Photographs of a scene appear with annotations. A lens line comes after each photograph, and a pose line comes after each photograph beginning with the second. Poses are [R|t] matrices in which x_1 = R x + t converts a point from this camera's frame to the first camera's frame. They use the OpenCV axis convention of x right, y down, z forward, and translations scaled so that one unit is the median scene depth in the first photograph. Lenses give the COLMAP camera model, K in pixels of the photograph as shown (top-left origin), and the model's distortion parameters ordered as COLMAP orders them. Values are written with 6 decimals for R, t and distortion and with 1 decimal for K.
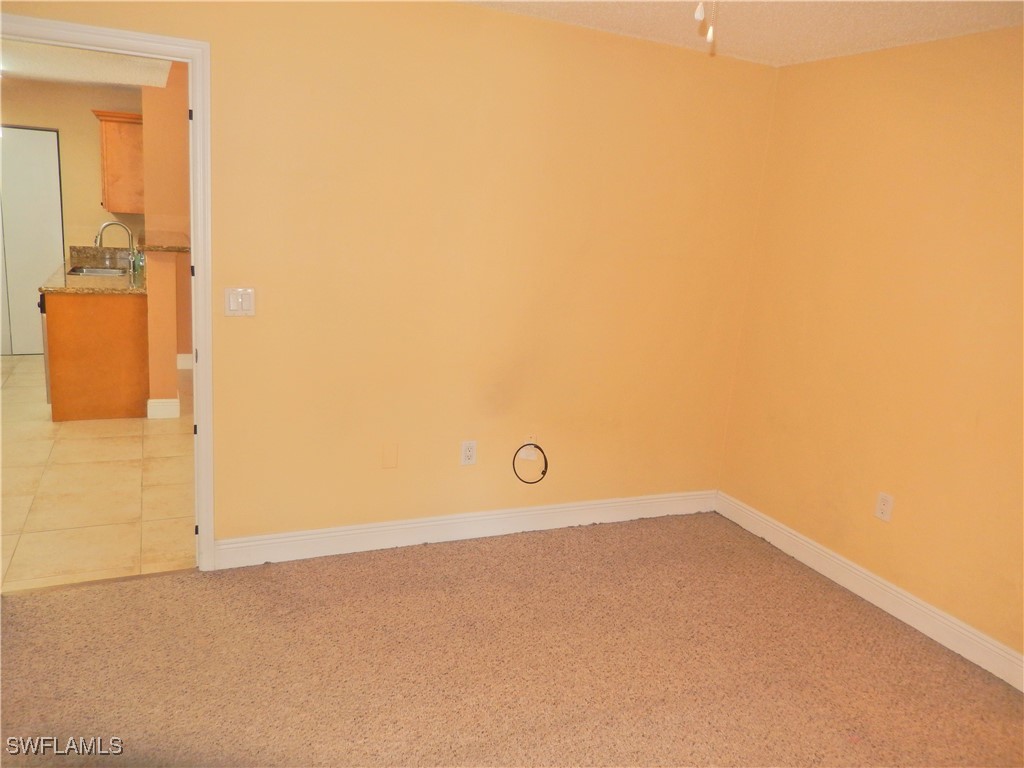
lens RADIAL K [[761.7, 0, 515.3], [0, 761.7, 377.5], [0, 0, 1]] dist [-0.010068, -0.005316]
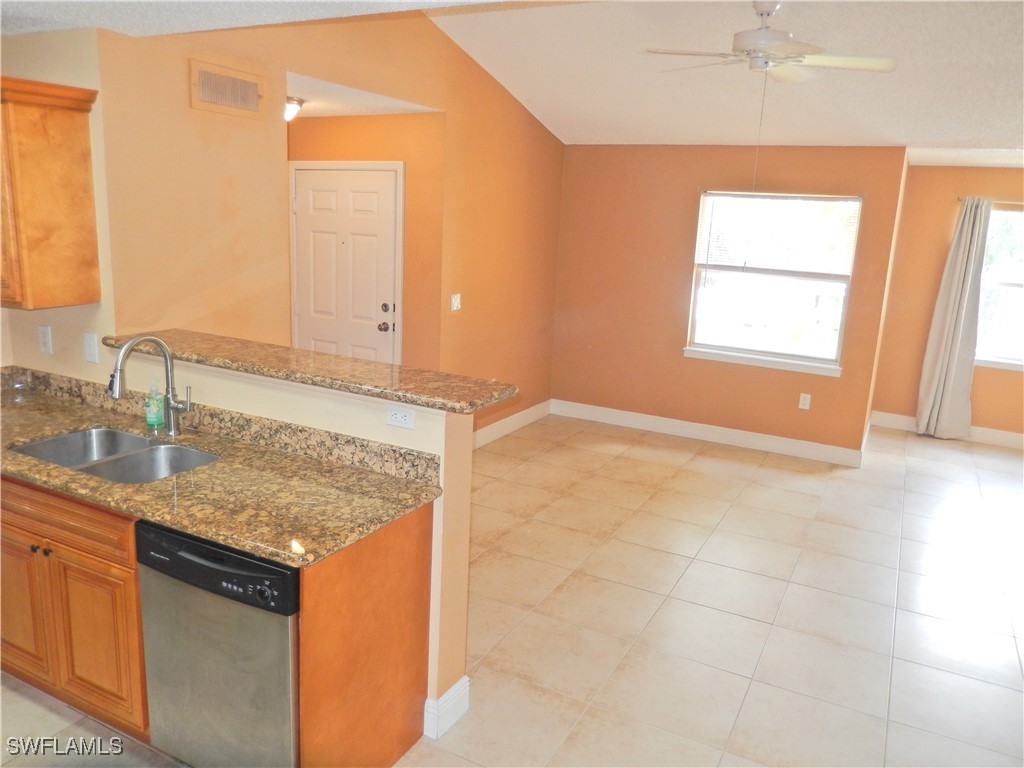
lens RADIAL K [[762.9, 0, 514.7], [0, 762.9, 370.5], [0, 0, 1]] dist [-0.002042, -0.008121]
pose [[0.796780, -0.160085, 0.582679, -0.591002], [0.145103, 0.986744, 0.072678, -0.178183], [-0.586589, 0.026640, 0.809446, 0.485794]]
